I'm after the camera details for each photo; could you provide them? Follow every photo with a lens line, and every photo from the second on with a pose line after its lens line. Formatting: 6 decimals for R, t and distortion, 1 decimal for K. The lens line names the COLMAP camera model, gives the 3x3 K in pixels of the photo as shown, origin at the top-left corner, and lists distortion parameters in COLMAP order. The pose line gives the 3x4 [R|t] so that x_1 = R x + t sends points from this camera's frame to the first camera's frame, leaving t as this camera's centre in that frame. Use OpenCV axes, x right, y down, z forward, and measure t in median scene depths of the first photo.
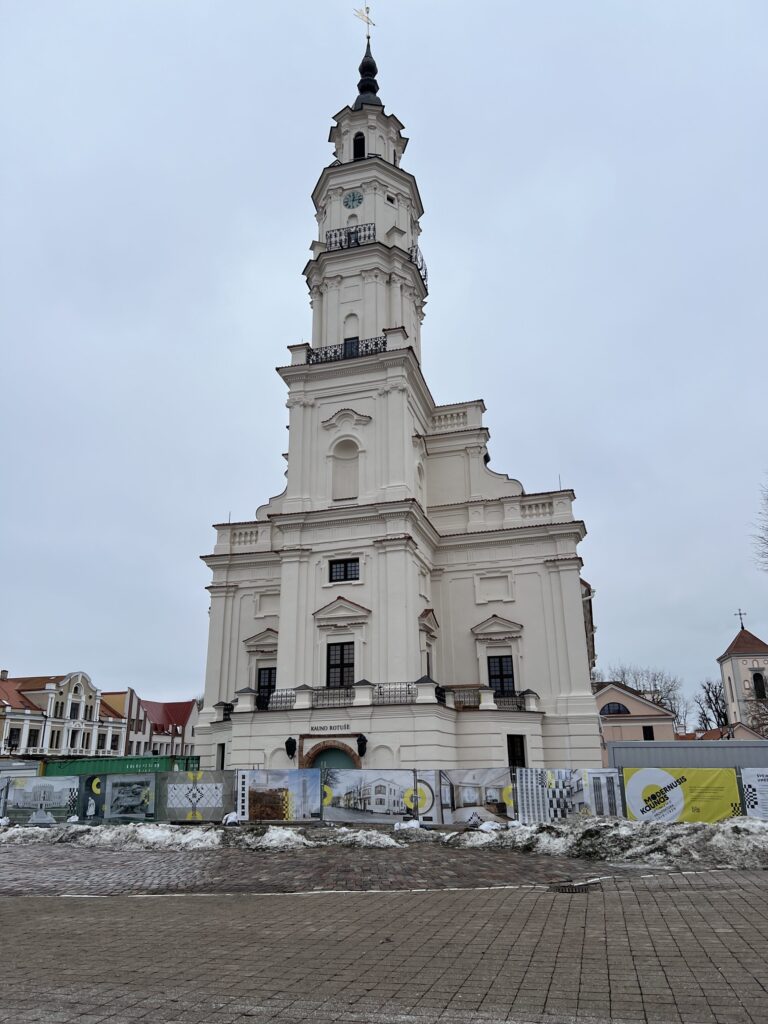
lens RADIAL K [[756.4, 0, 383.7], [0, 756.4, 518.8], [0, 0, 1]] dist [0.063260, -0.003842]
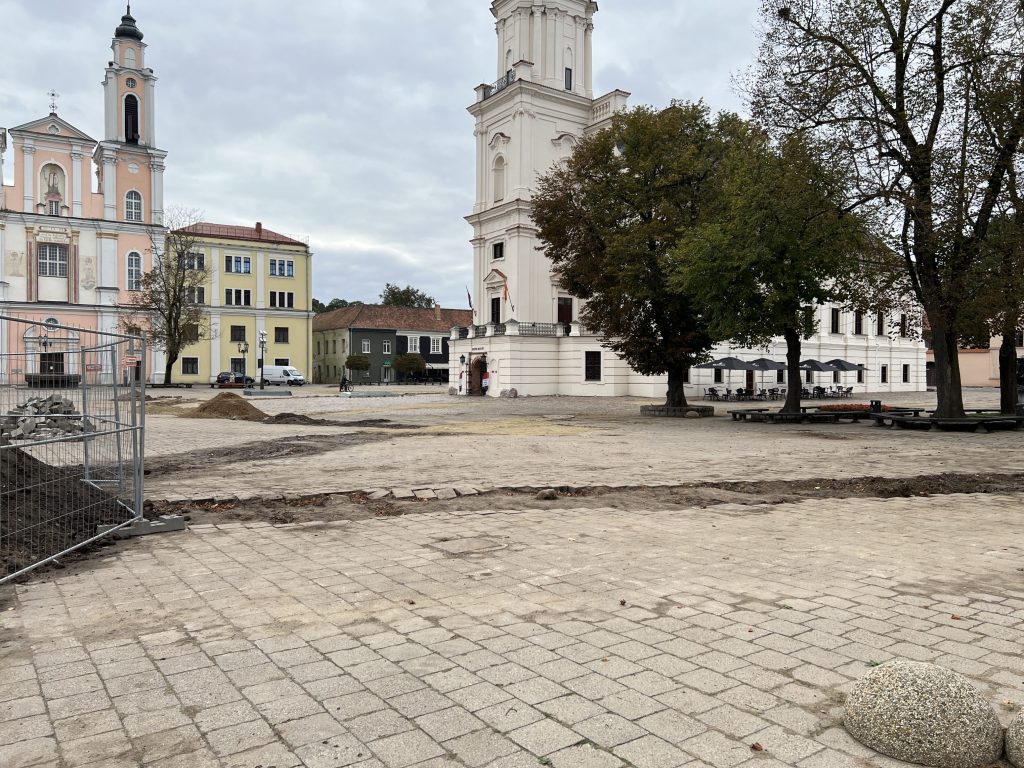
lens RADIAL K [[770.7, 0, 519.5], [0, 770.7, 384.7], [0, 0, 1]] dist [0.035419, -0.030505]
pose [[0.783242, 0.022914, -0.621294, 0.377894], [0.185778, 0.945037, 0.269057, -0.034270], [0.593311, -0.326160, 0.735936, -0.086277]]
